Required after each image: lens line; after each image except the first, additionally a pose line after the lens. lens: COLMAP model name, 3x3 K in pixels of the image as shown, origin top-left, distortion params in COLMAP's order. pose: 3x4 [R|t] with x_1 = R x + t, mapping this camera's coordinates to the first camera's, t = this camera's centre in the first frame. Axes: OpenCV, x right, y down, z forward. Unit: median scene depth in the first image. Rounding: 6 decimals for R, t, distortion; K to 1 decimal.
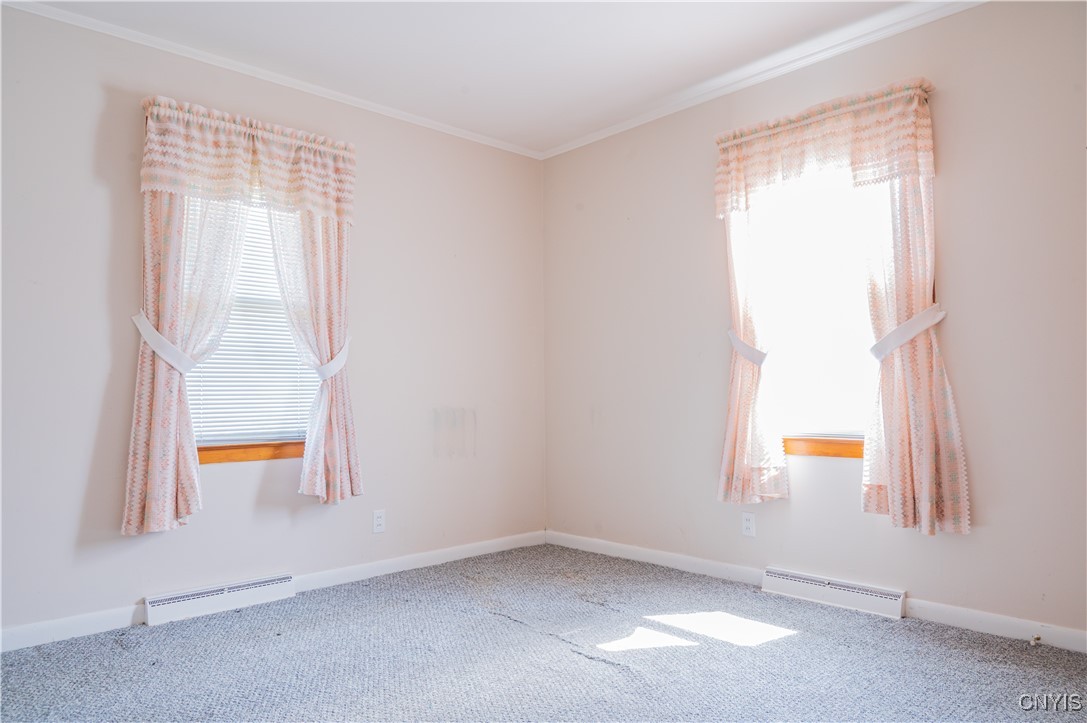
lens RADIAL K [[734.5, 0, 545.1], [0, 734.5, 357.3], [0, 0, 1]] dist [-0.000752, -0.004321]
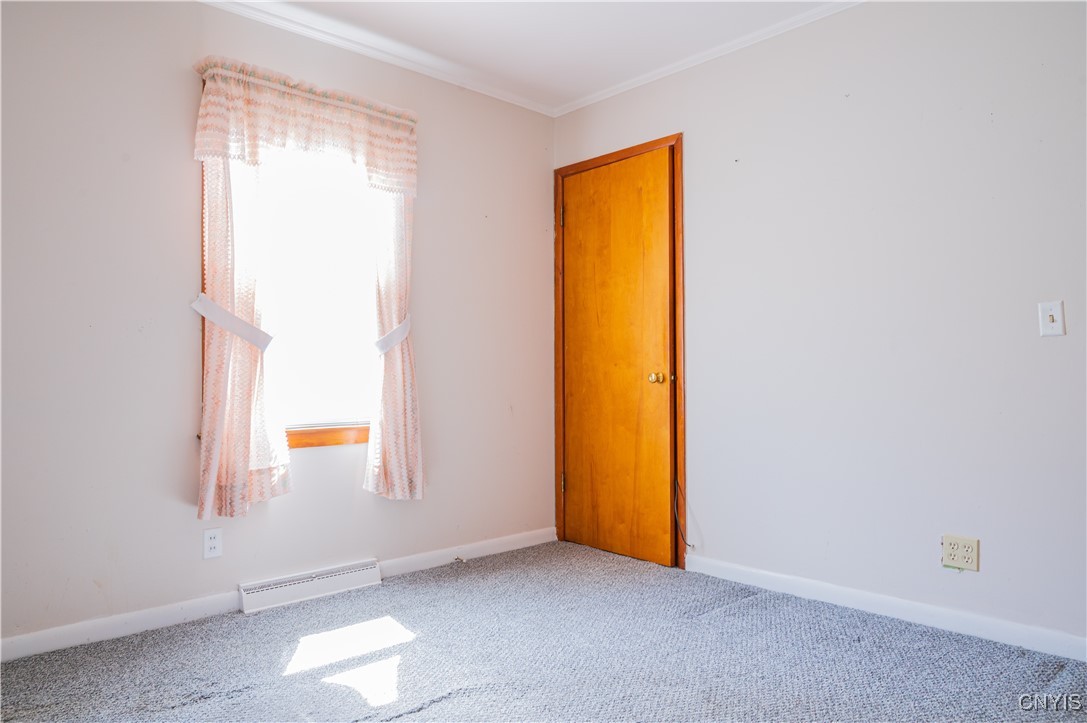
lens RADIAL K [[734.5, 0, 548.8], [0, 734.5, 361.3], [0, 0, 1]] dist [-0.000752, -0.004321]
pose [[-0.007486, 0.029272, 0.999543, -0.596395], [-0.041661, 0.998694, -0.029560, 0.037159], [-0.999104, -0.041864, -0.006256, 0.696934]]
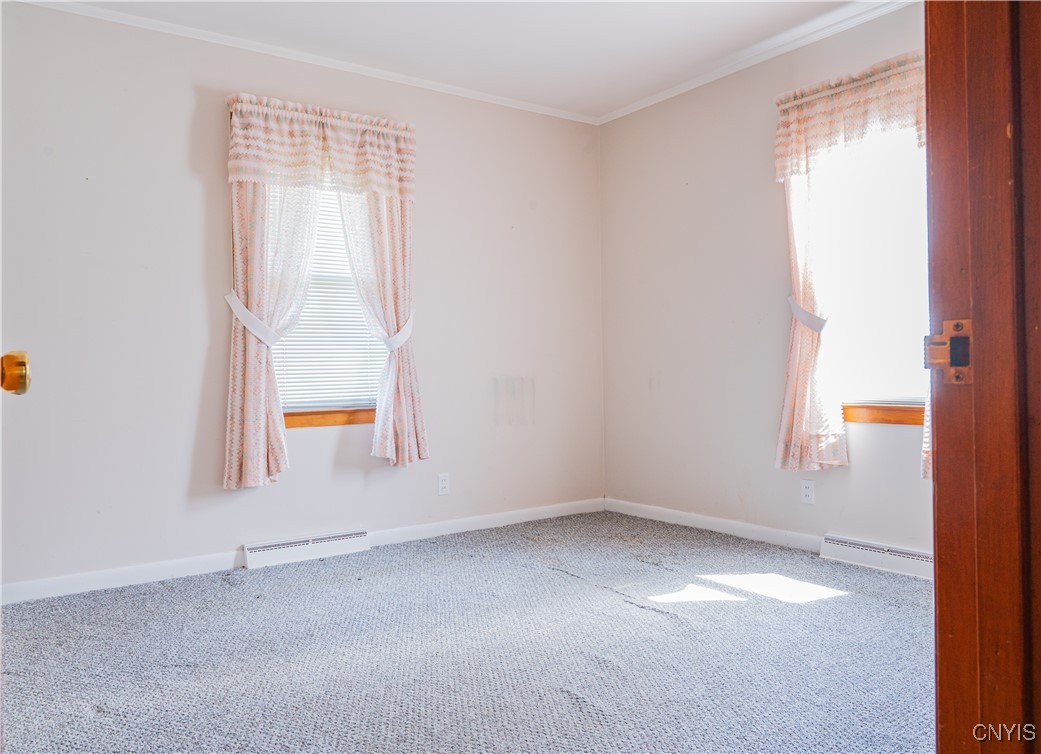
lens RADIAL K [[791.0, 0, 489.4], [0, 791.0, 368.8], [0, 0, 1]] dist [-0.002841, -0.001926]
pose [[0.988262, -0.006040, -0.152648, 0.016384], [0.014484, 0.998421, 0.054268, -0.004077], [0.152079, -0.055842, 0.986790, -0.125325]]
